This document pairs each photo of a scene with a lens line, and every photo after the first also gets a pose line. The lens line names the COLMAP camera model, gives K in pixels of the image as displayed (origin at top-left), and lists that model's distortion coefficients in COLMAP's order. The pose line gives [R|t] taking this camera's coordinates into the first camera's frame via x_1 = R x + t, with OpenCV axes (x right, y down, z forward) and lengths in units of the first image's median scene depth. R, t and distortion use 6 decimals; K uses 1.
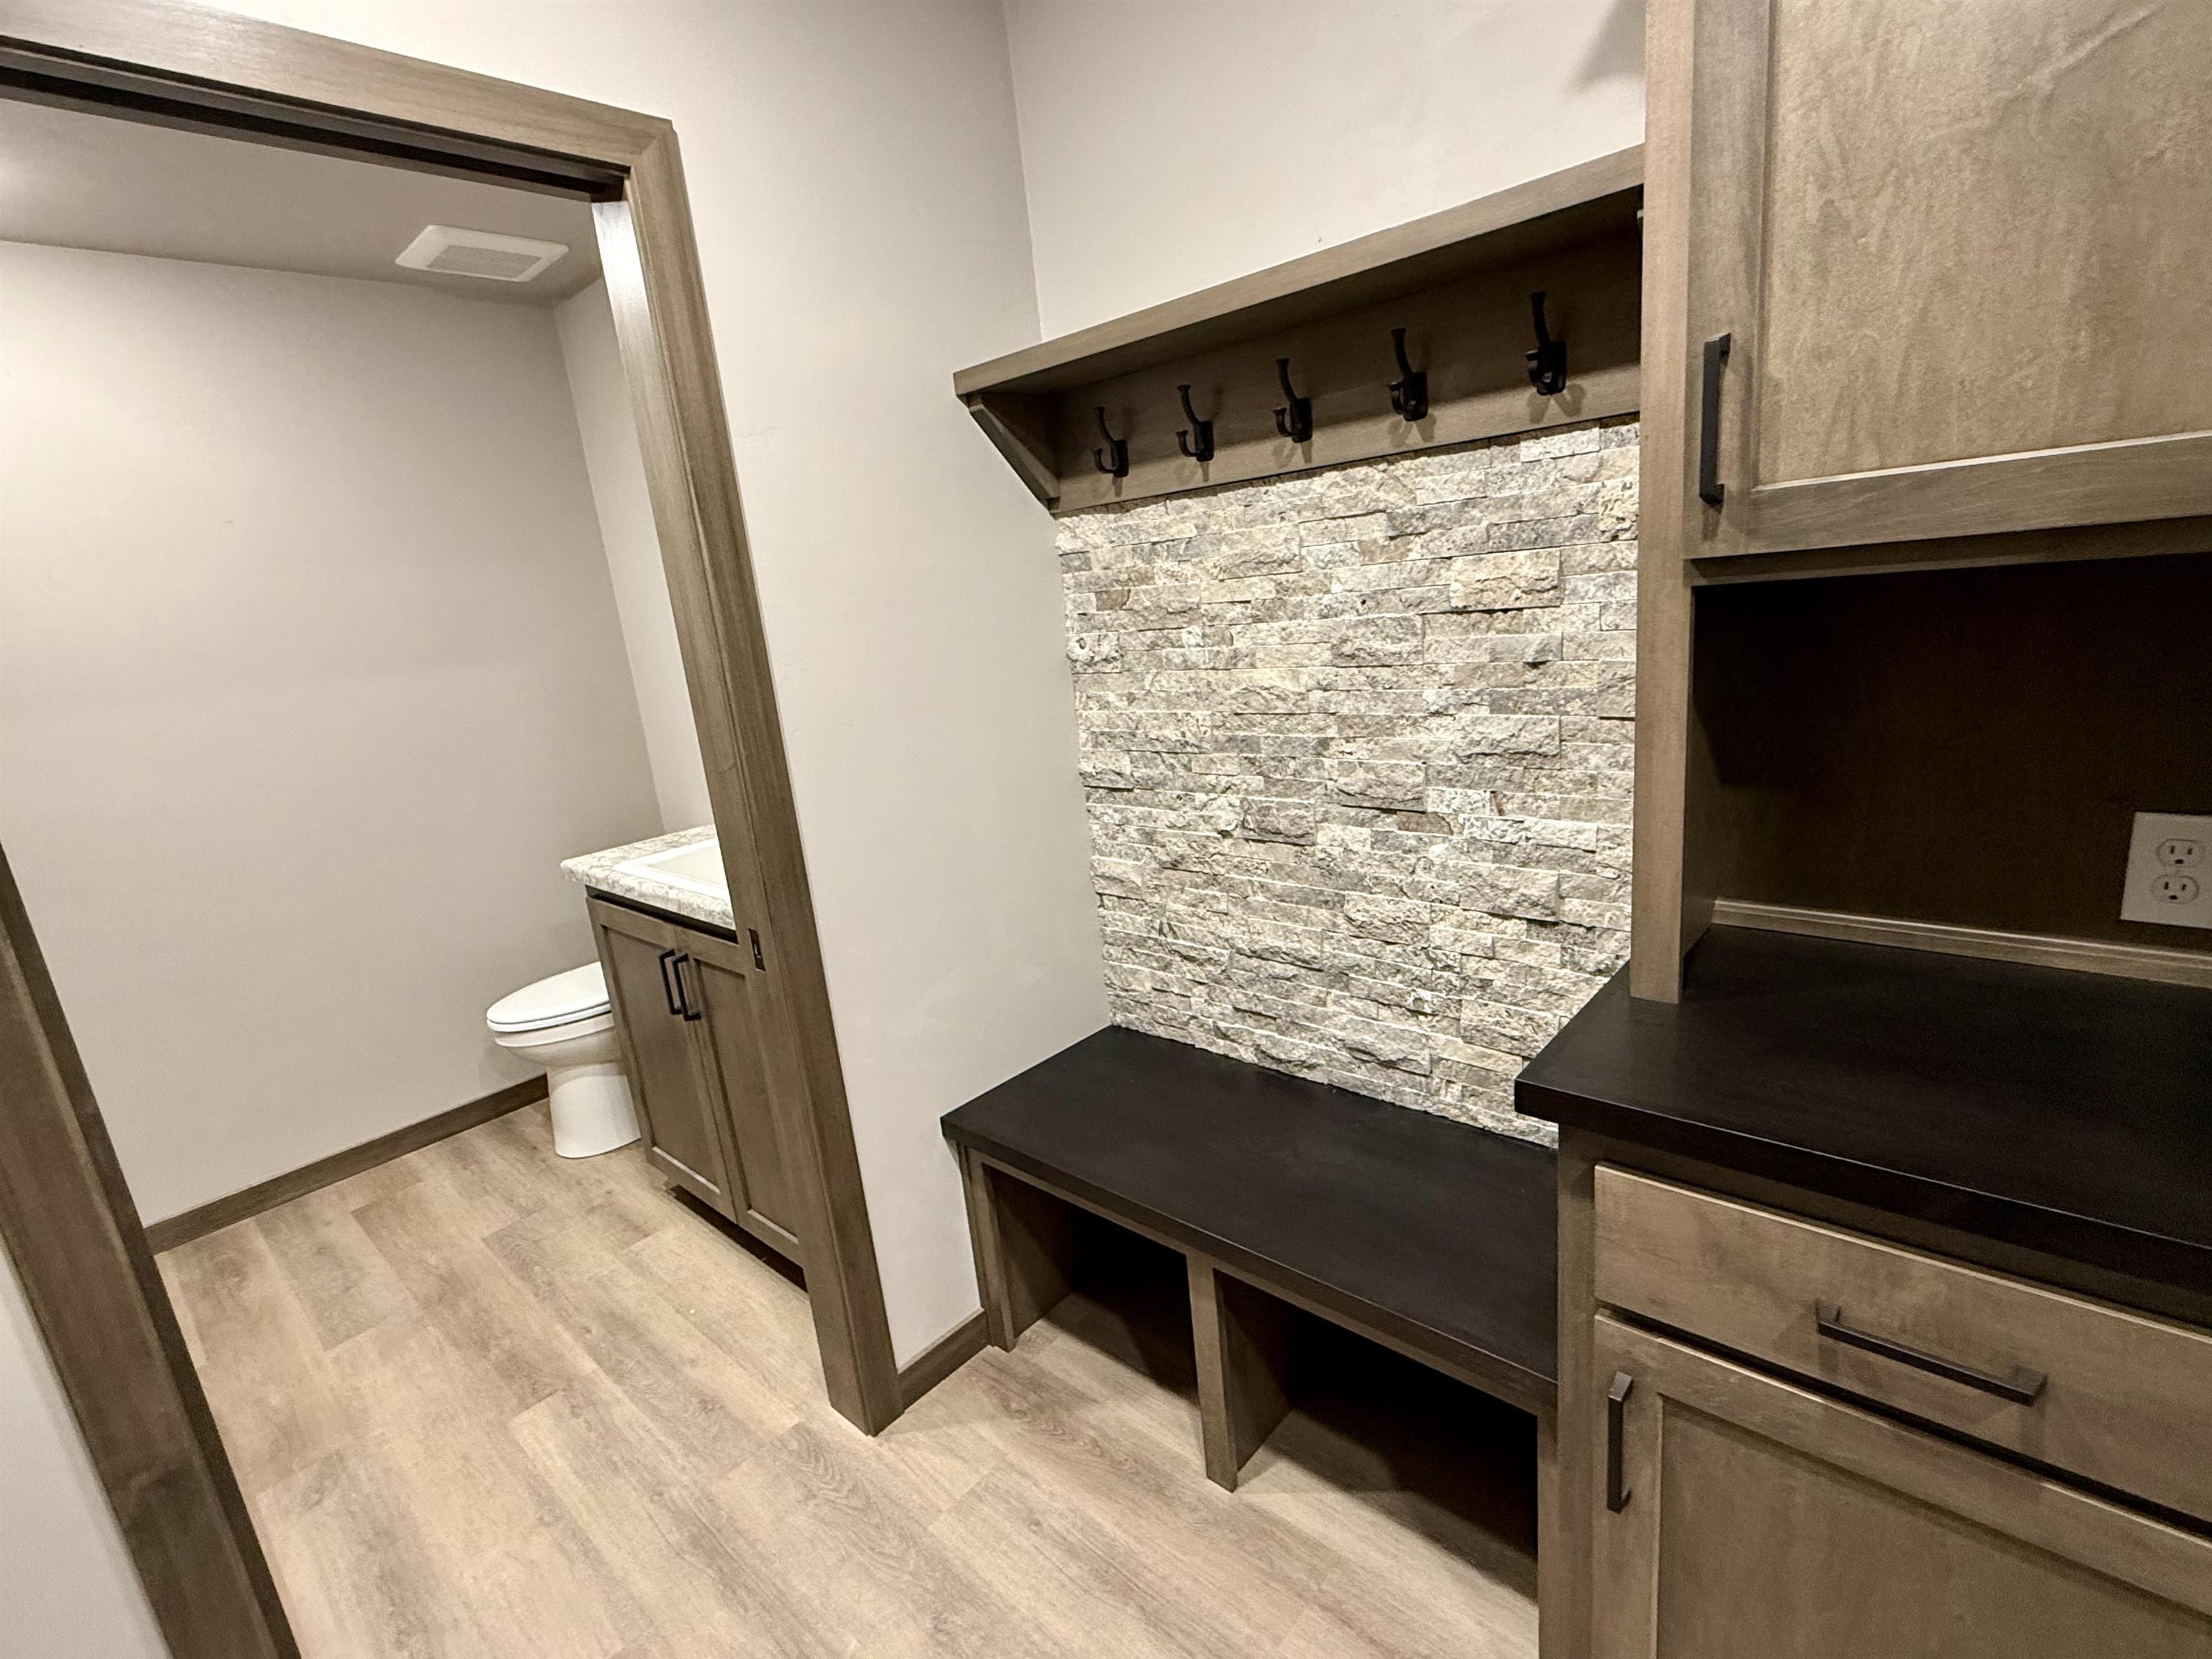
lens RADIAL K [[1022.9, 0, 1102.7], [0, 1022.9, 833.9], [0, 0, 1]] dist [0.004001, -0.003959]
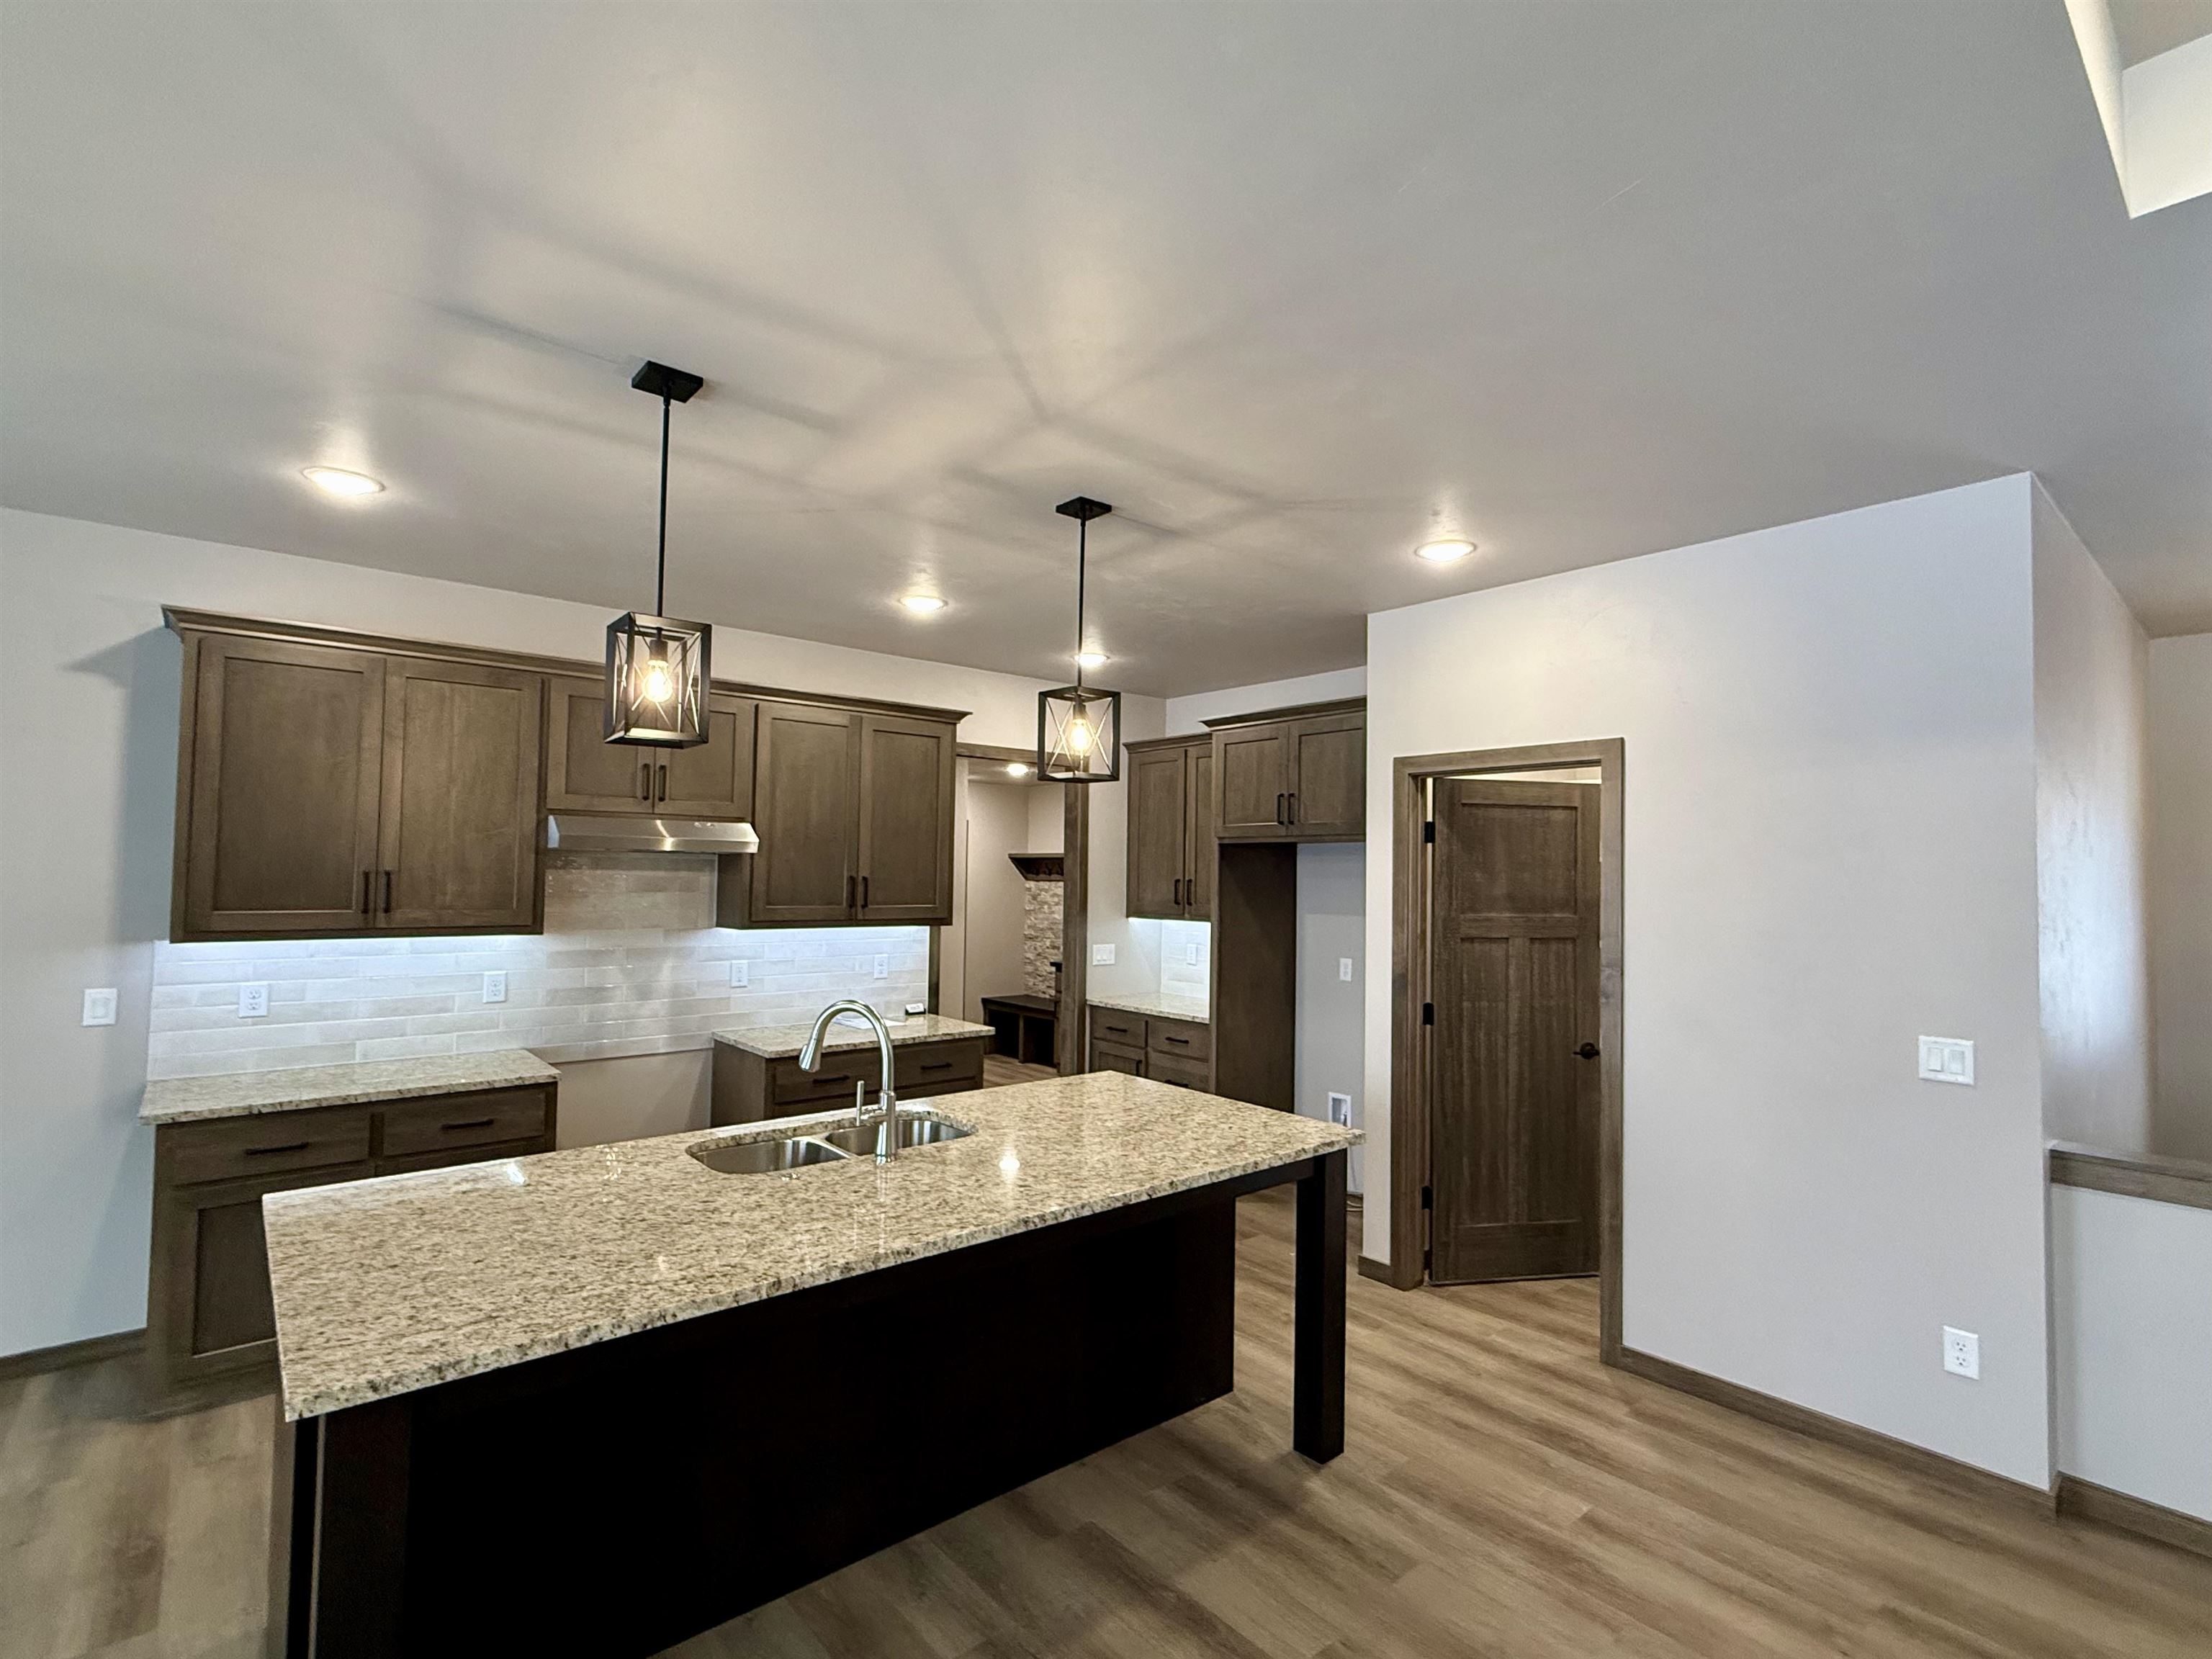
lens RADIAL K [[1022.9, 0, 1113.4], [0, 1022.9, 836.7], [0, 0, 1]] dist [0.004001, -0.003959]
pose [[0.985715, 0.112301, -0.125520, 1.016427], [-0.141843, 0.955367, -0.259142, 0.740311], [0.090816, 0.273244, 0.957648, -3.925844]]
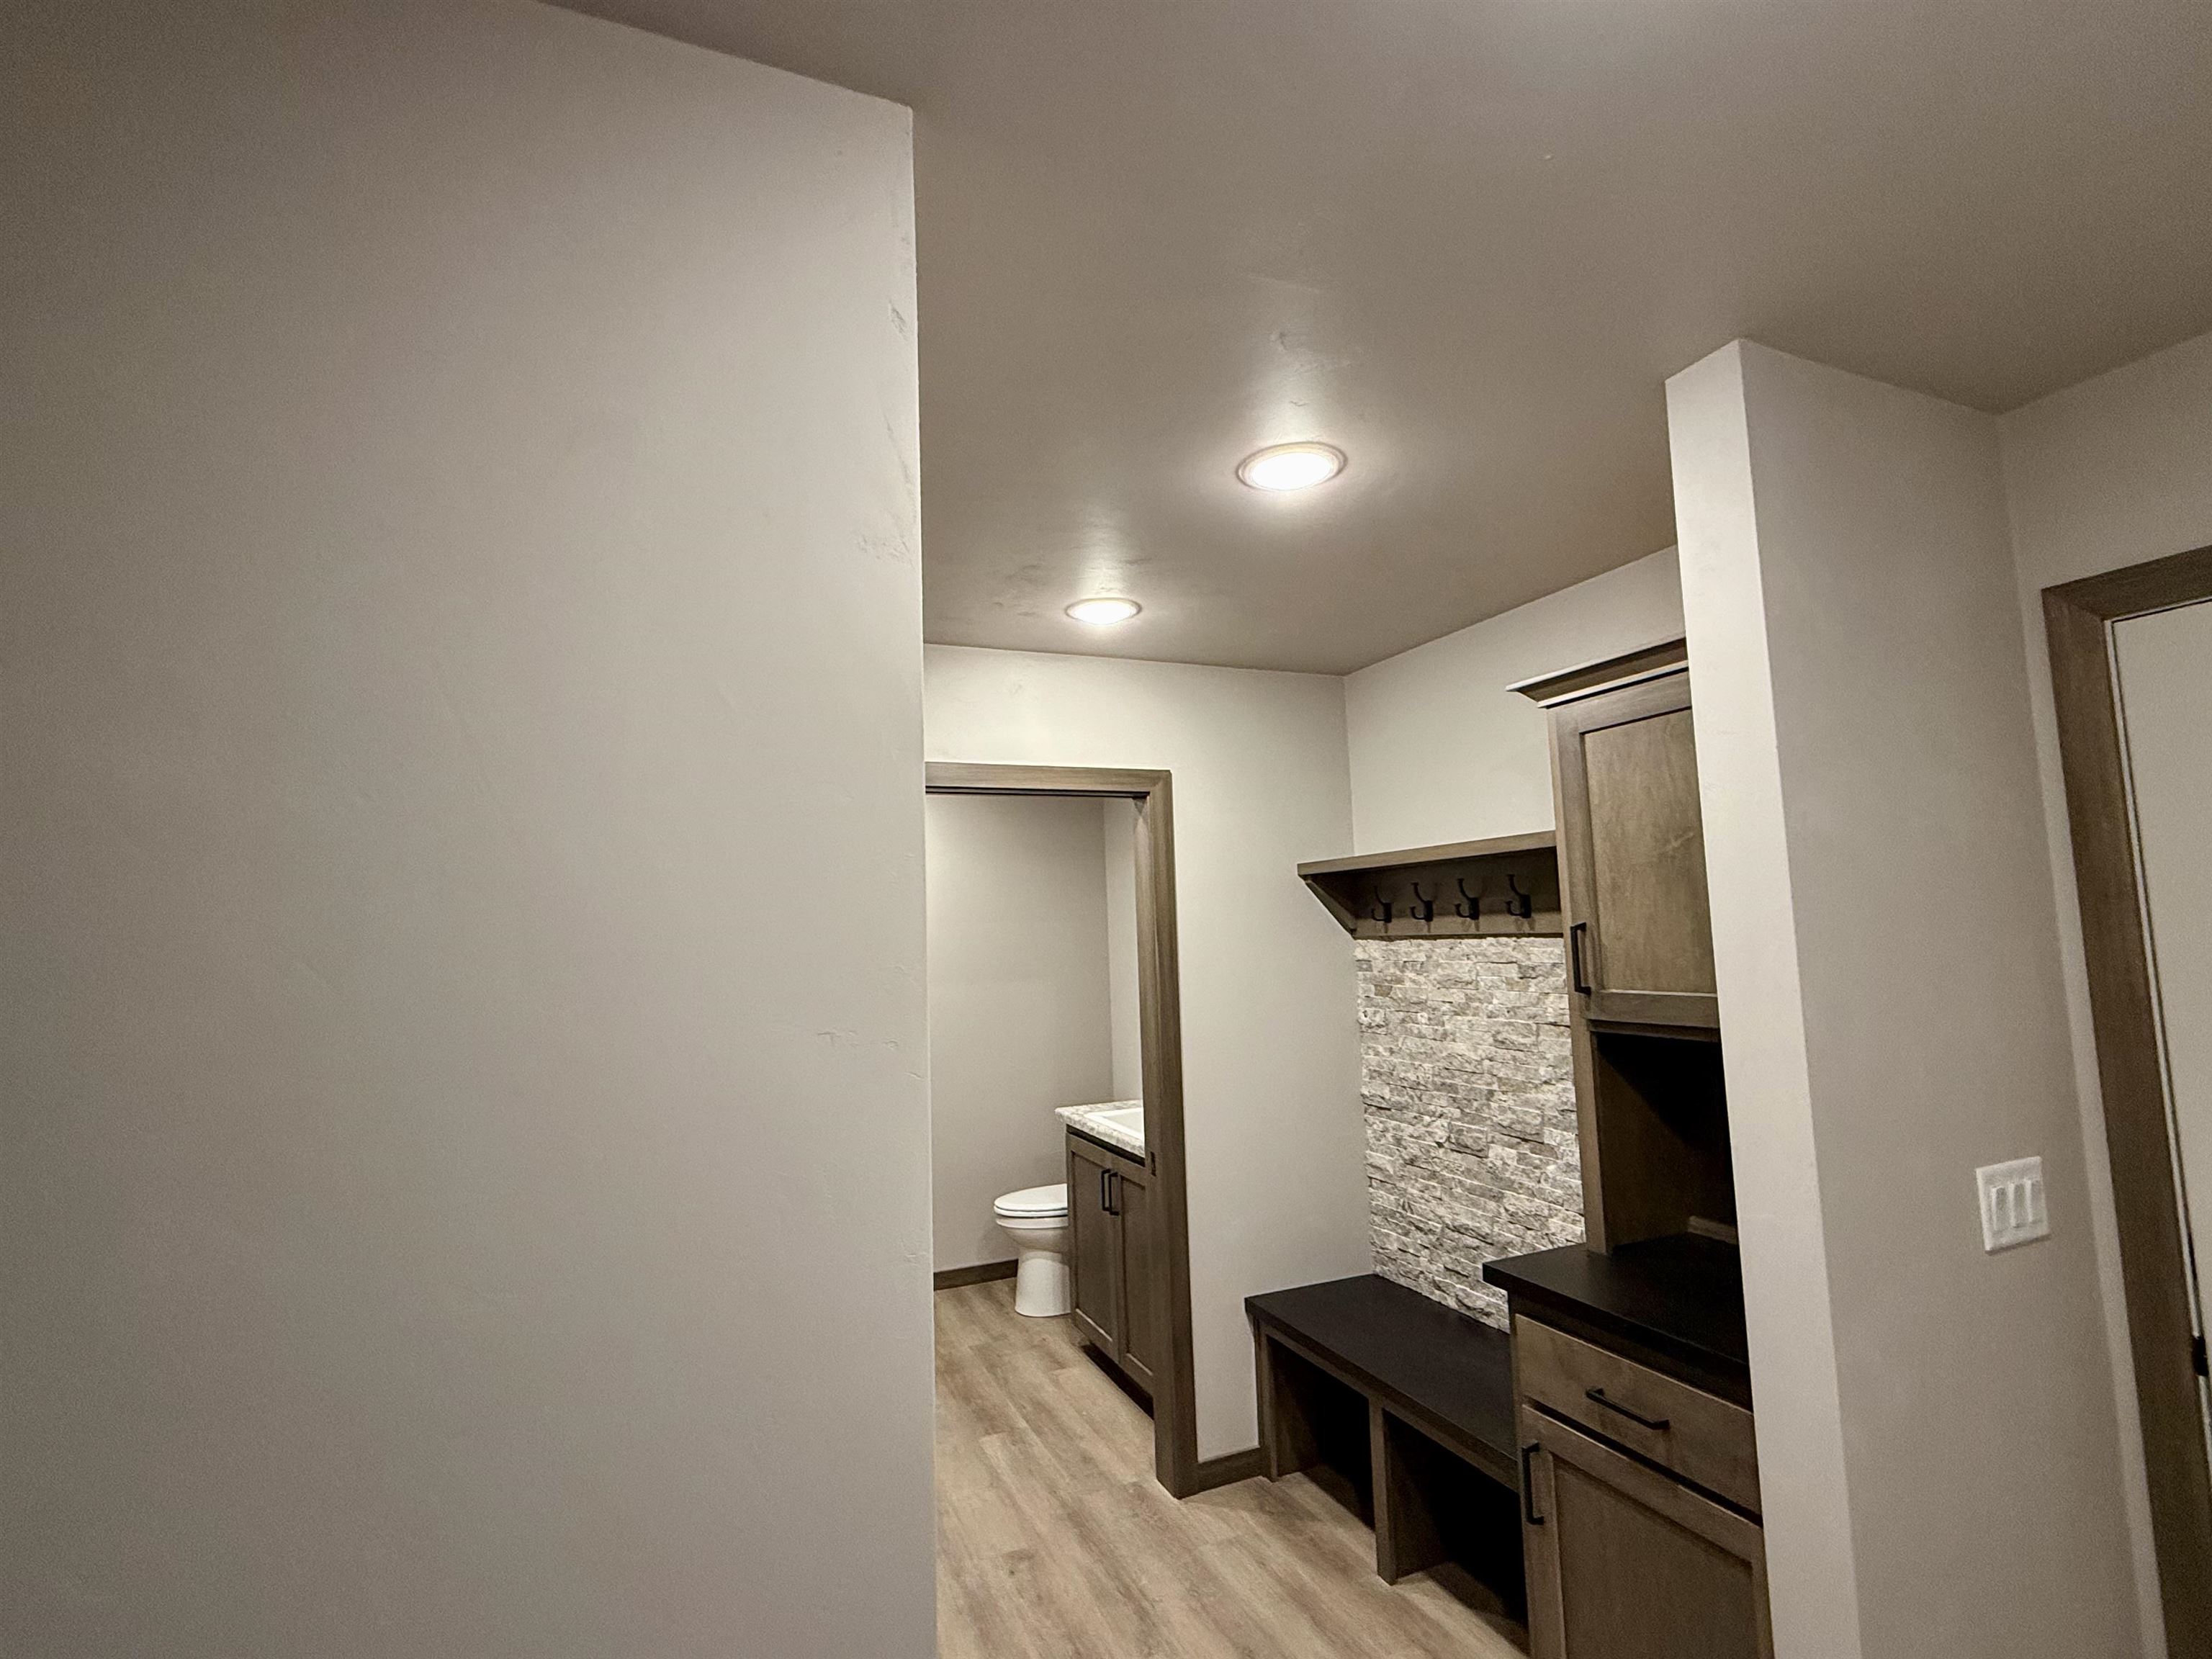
lens RADIAL K [[1022.9, 0, 1111.1], [0, 1022.9, 842.4], [0, 0, 1]] dist [0.004001, -0.003959]
pose [[0.909821, 0.035529, -0.413478, 0.305011], [-0.156541, 0.952110, -0.262642, 0.051895], [0.384345, 0.303684, 0.871811, -0.740498]]
